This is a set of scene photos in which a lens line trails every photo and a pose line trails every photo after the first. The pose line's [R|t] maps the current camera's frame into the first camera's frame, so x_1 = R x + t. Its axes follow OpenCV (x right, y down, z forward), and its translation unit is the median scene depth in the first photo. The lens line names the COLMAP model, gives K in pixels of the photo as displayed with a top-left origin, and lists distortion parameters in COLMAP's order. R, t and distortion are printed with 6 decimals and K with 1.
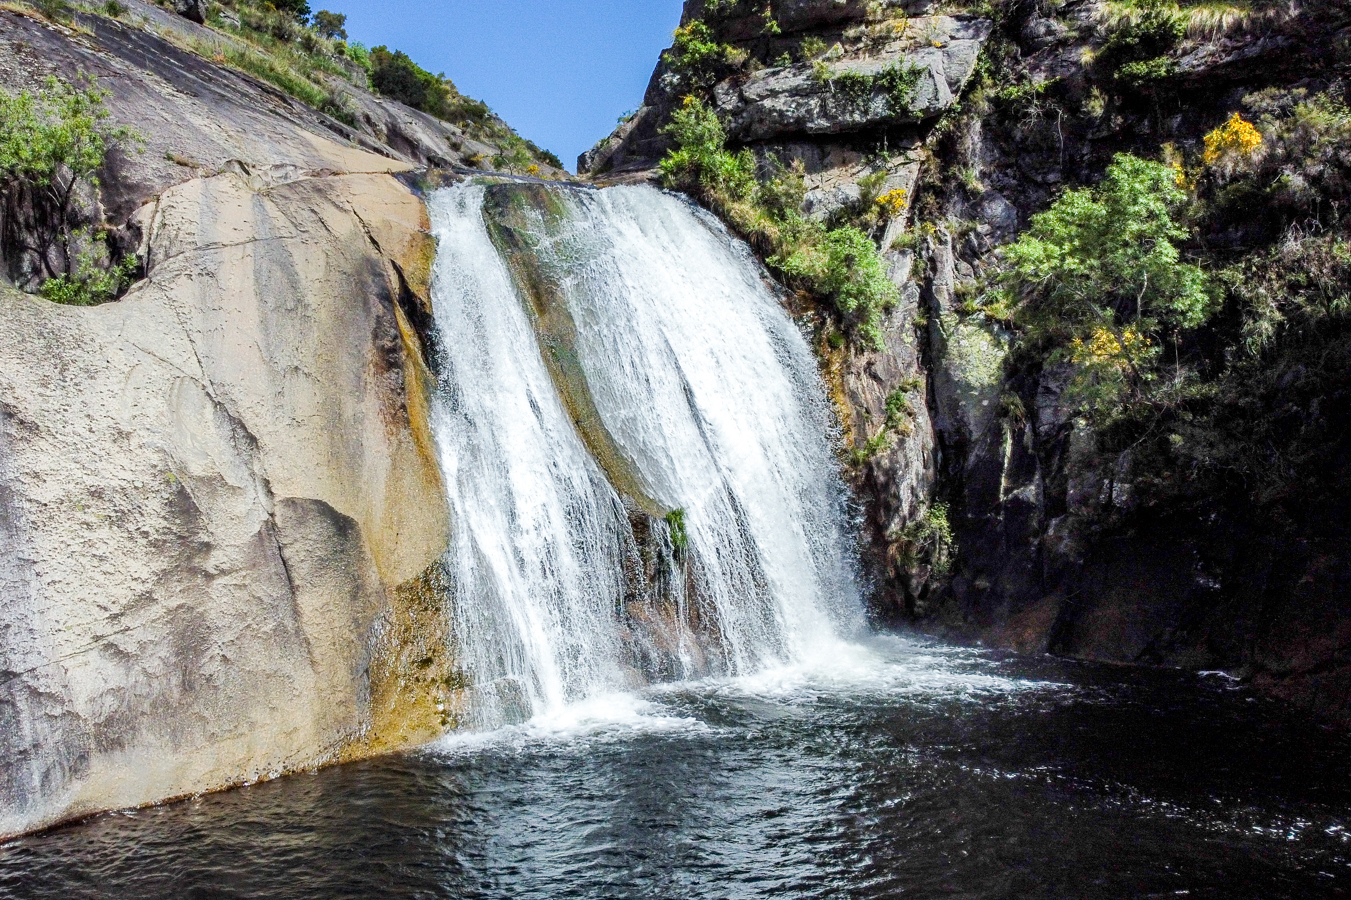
lens RADIAL K [[1176.6, 0, 581.6], [0, 1176.6, 468.1], [0, 0, 1]] dist [0.006684, -0.001908]
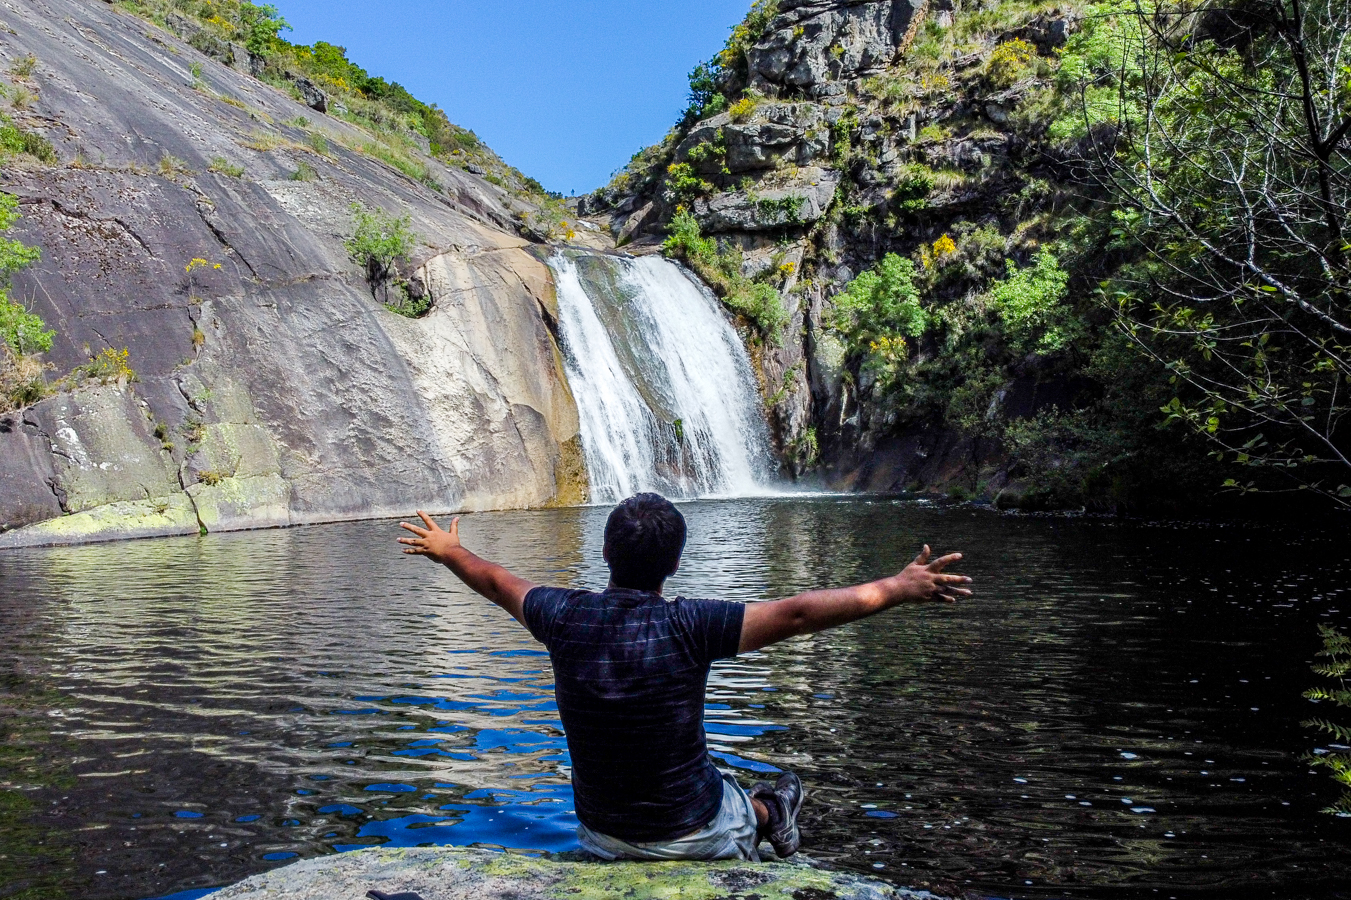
lens RADIAL K [[1159.0, 0, 664.1], [0, 1159.0, 494.1], [0, 0, 1]] dist [0.012595, -0.009118]
pose [[0.994807, 0.000921, 0.101779, -0.128772], [-0.002305, 0.999907, 0.013472, 0.115638], [-0.101757, -0.013637, 0.994716, -0.874197]]
